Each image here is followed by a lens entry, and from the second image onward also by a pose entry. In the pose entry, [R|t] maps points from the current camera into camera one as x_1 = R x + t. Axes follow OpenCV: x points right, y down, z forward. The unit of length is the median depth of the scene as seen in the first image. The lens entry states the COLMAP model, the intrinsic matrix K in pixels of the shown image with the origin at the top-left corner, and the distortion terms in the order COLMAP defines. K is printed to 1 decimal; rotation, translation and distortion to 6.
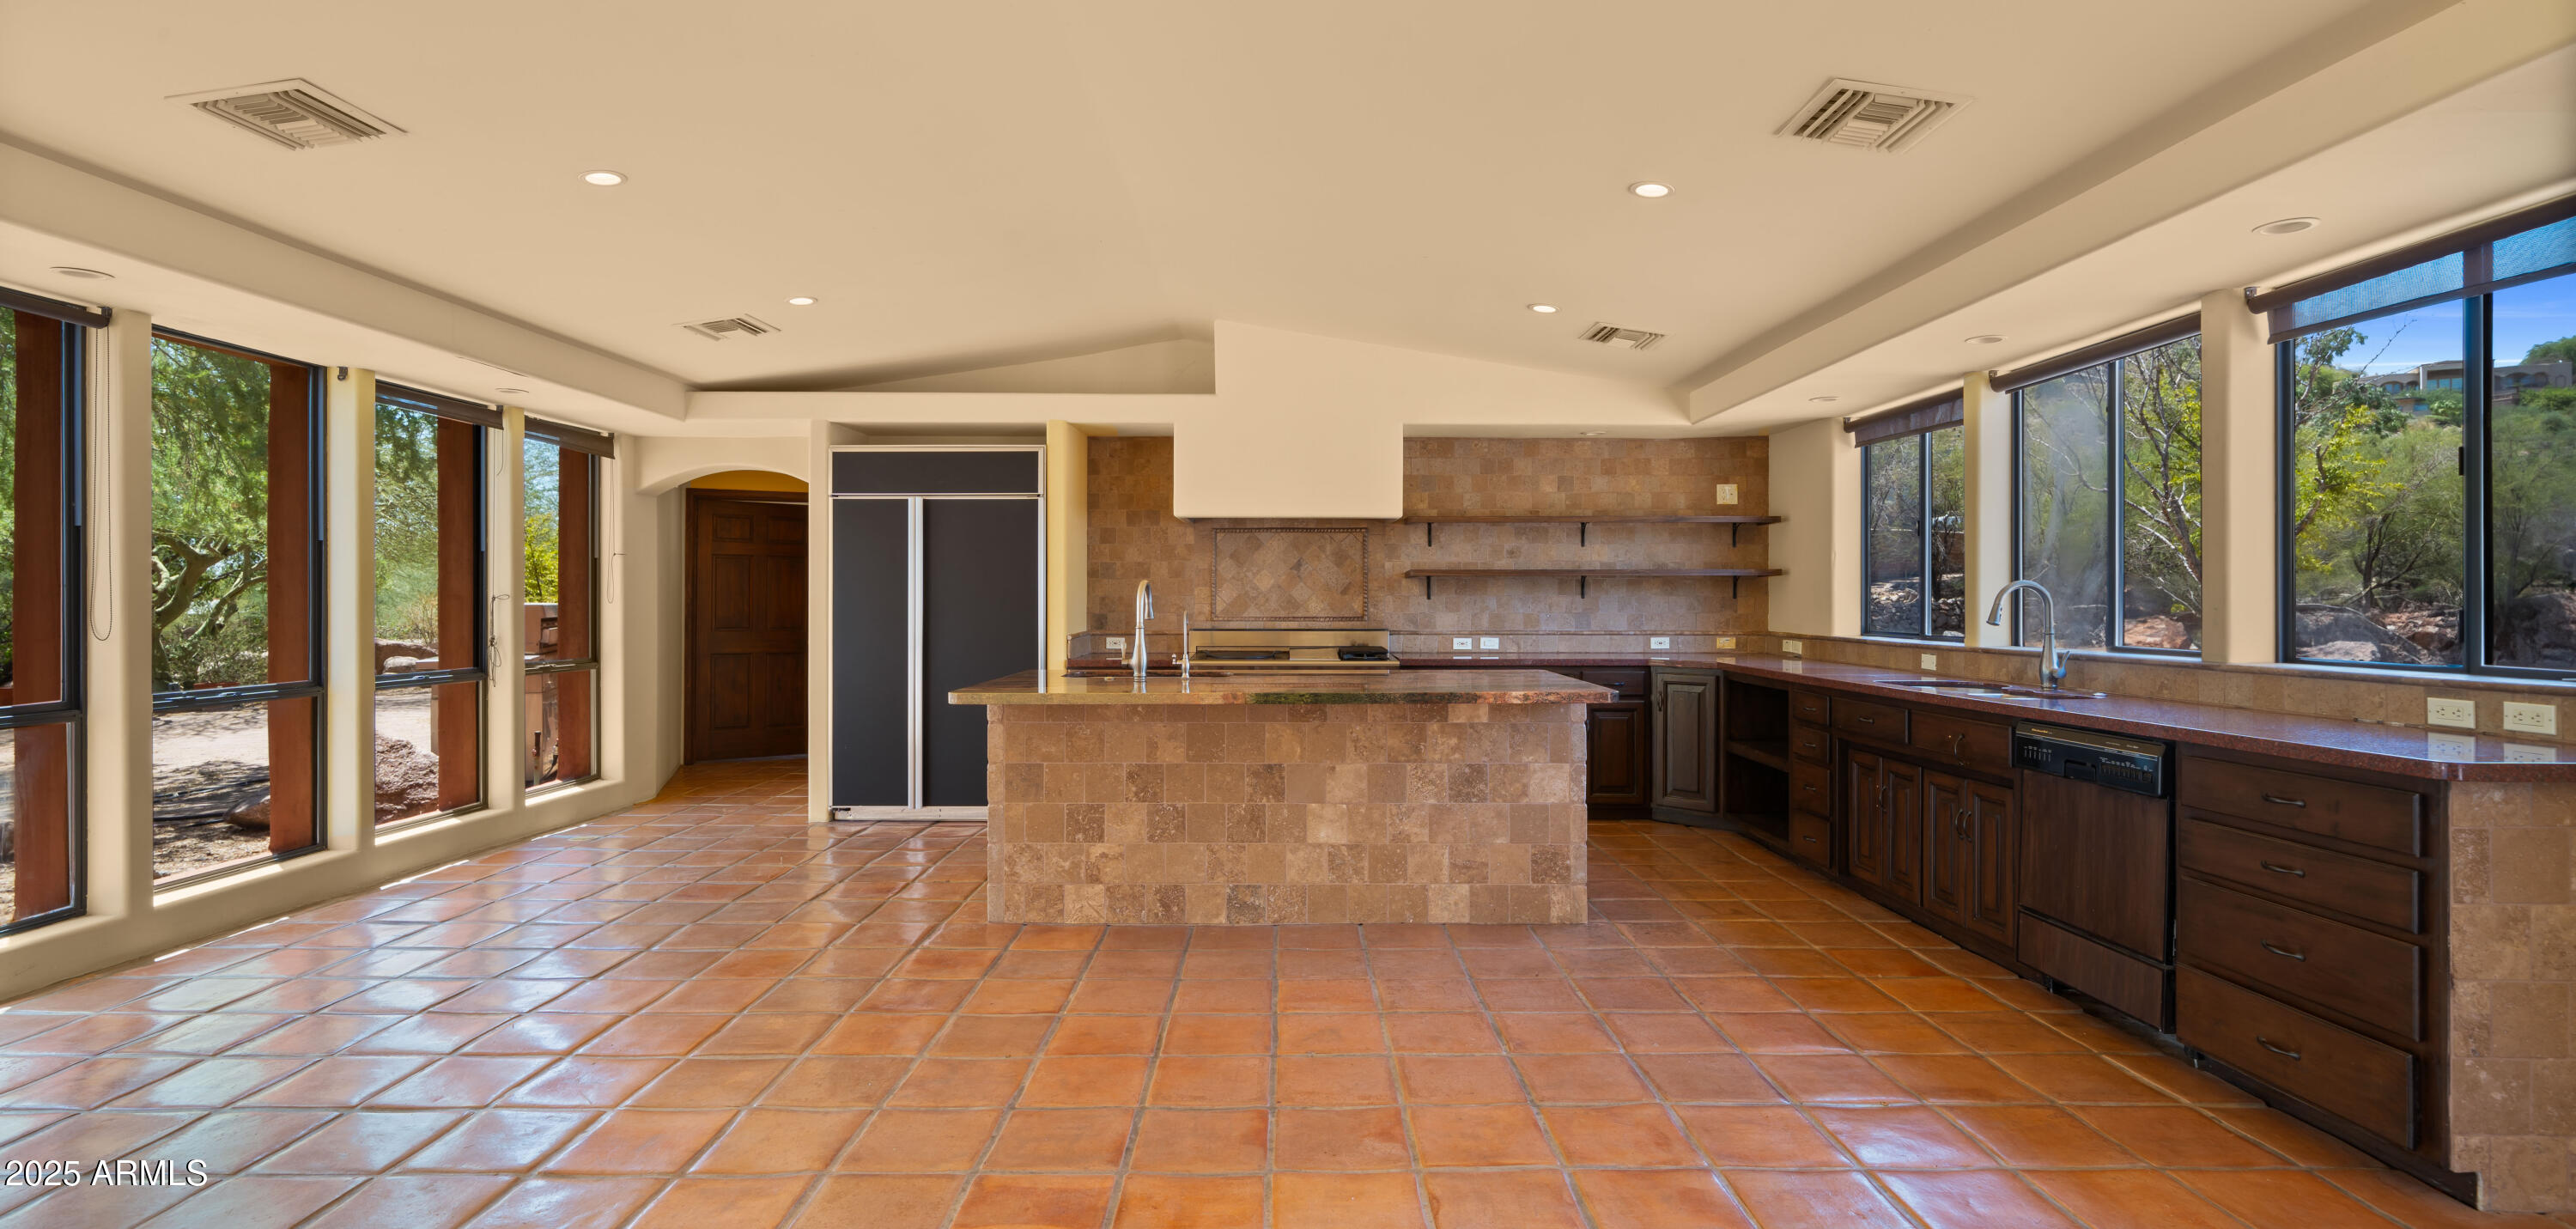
lens RADIAL K [[1155.5, 0, 1287.5], [0, 1155.5, 591.0], [0, 0, 1]] dist [0.001475, -0.001070]
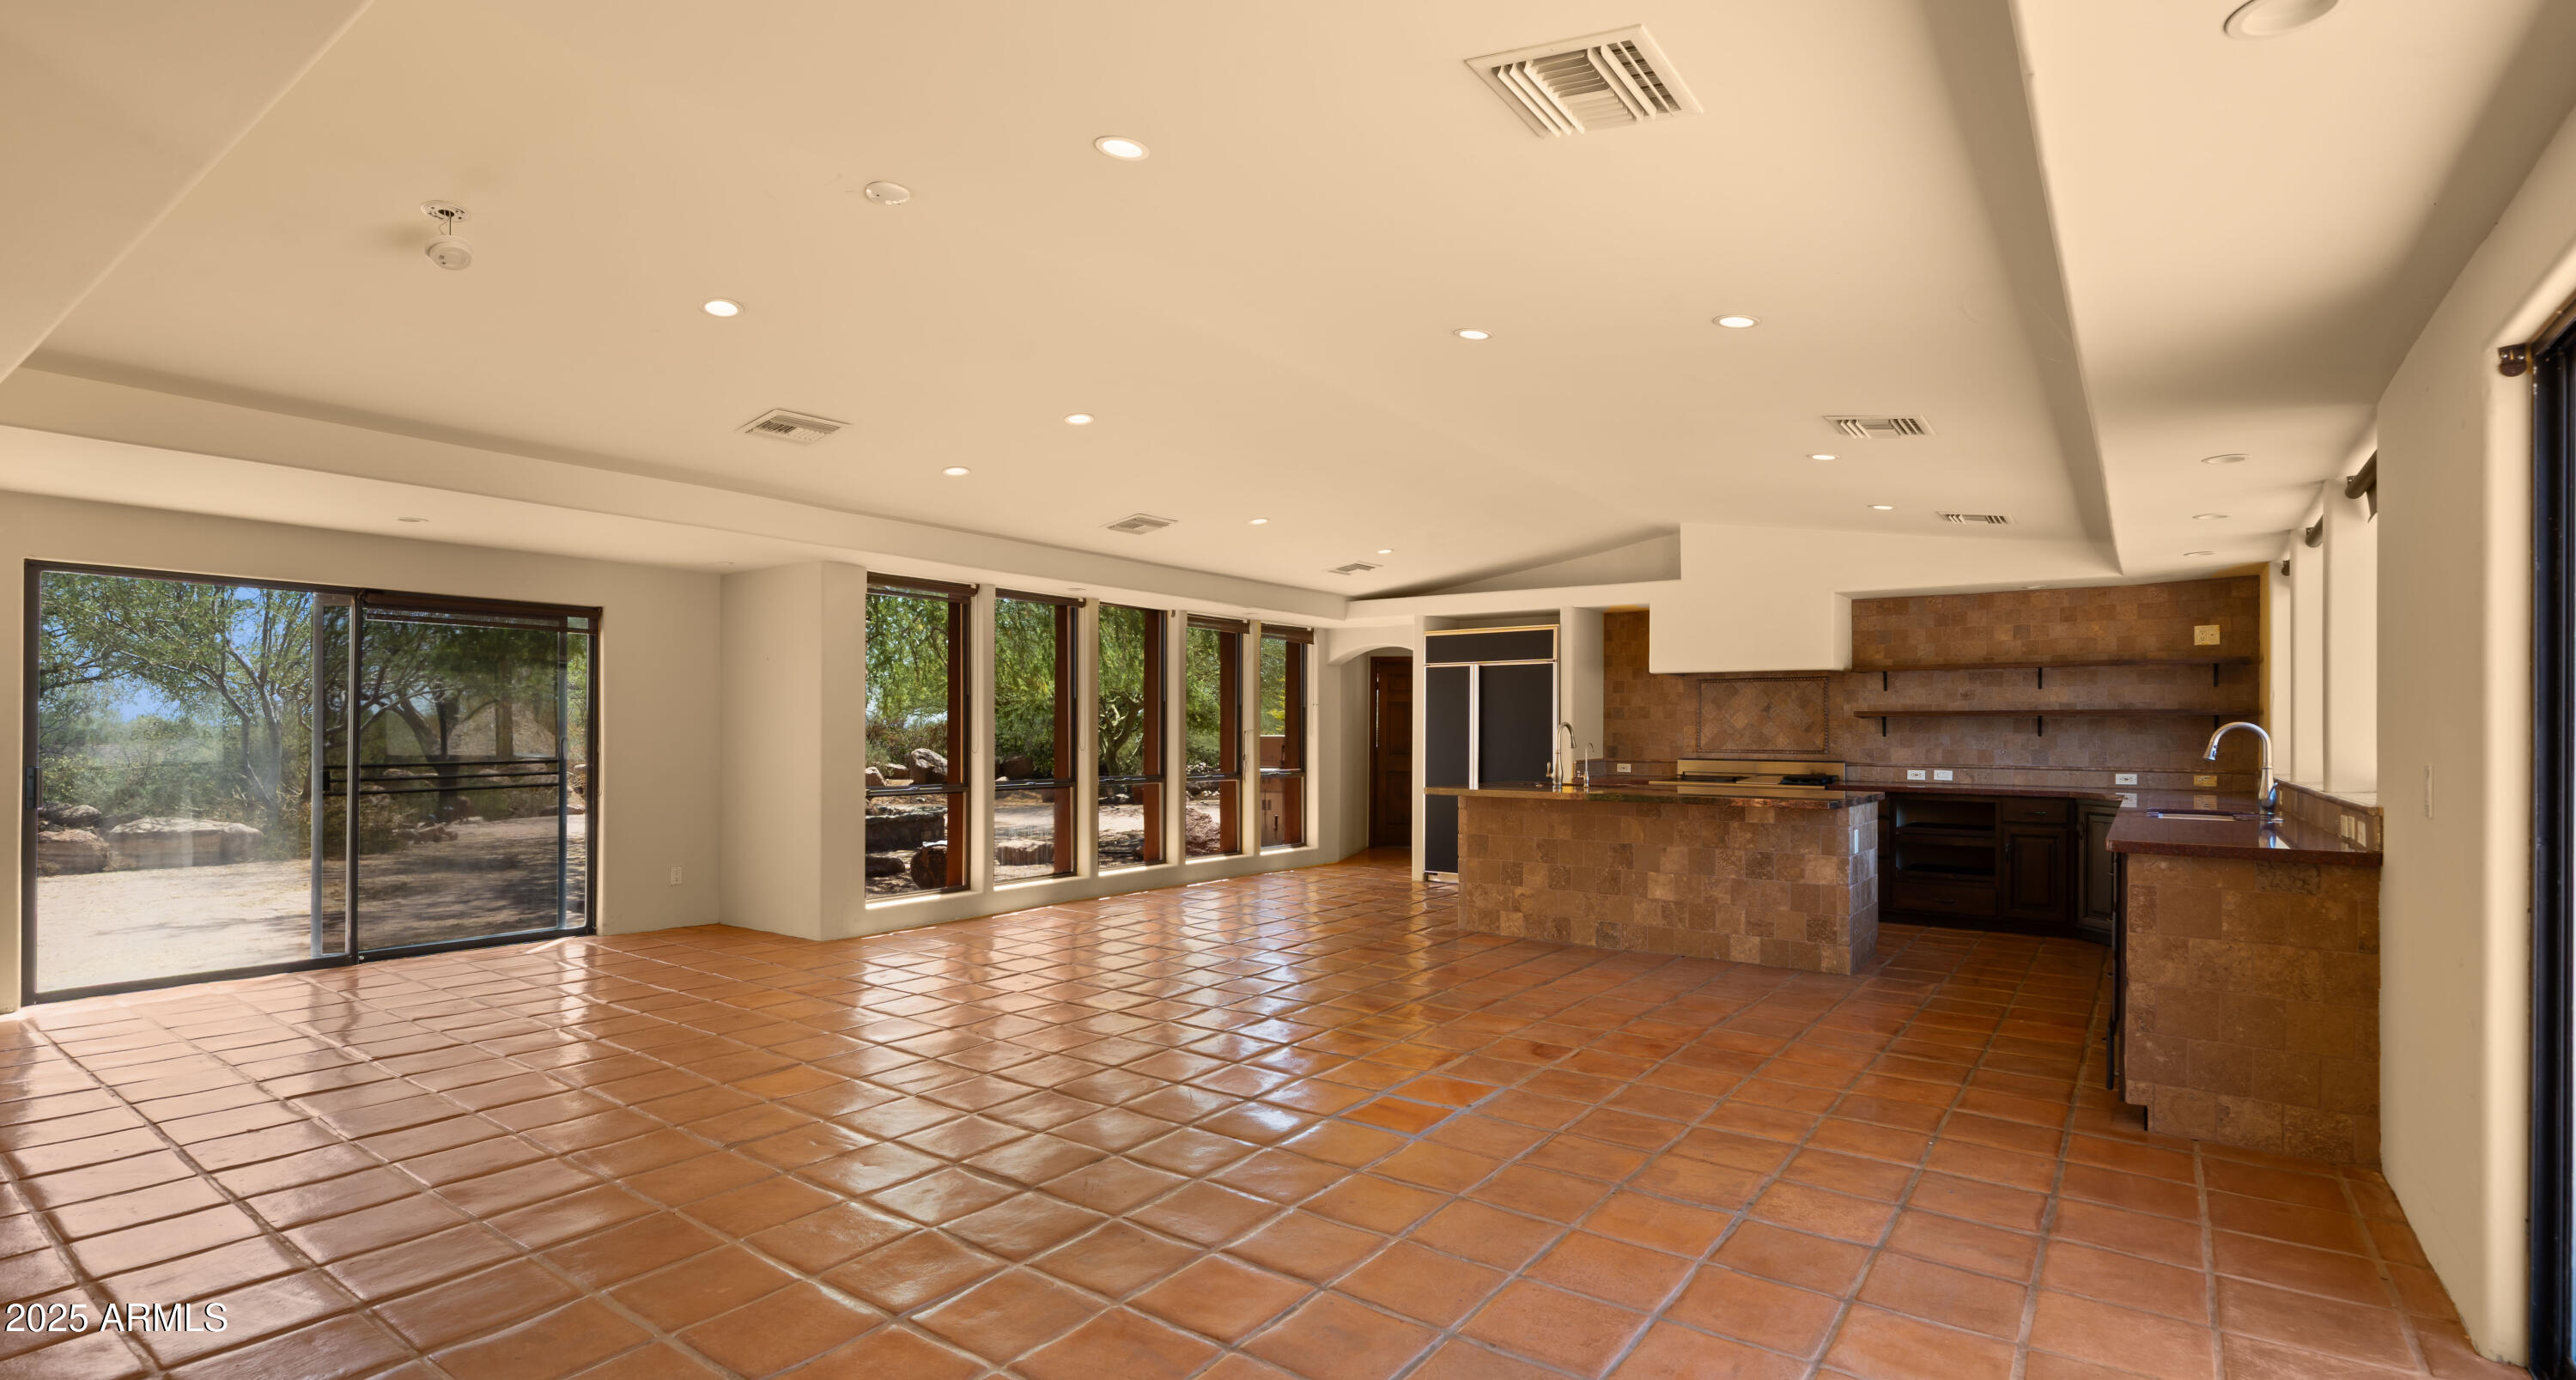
lens RADIAL K [[1179.0, 0, 1289.2], [0, 1179.0, 712.1], [0, 0, 1]] dist [0.000036, -0.000156]
pose [[0.806182, -0.006295, -0.591634, 0.375289], [-0.000923, 0.999929, -0.011897, -0.002783], [0.591666, 0.010137, 0.806119, -0.348528]]
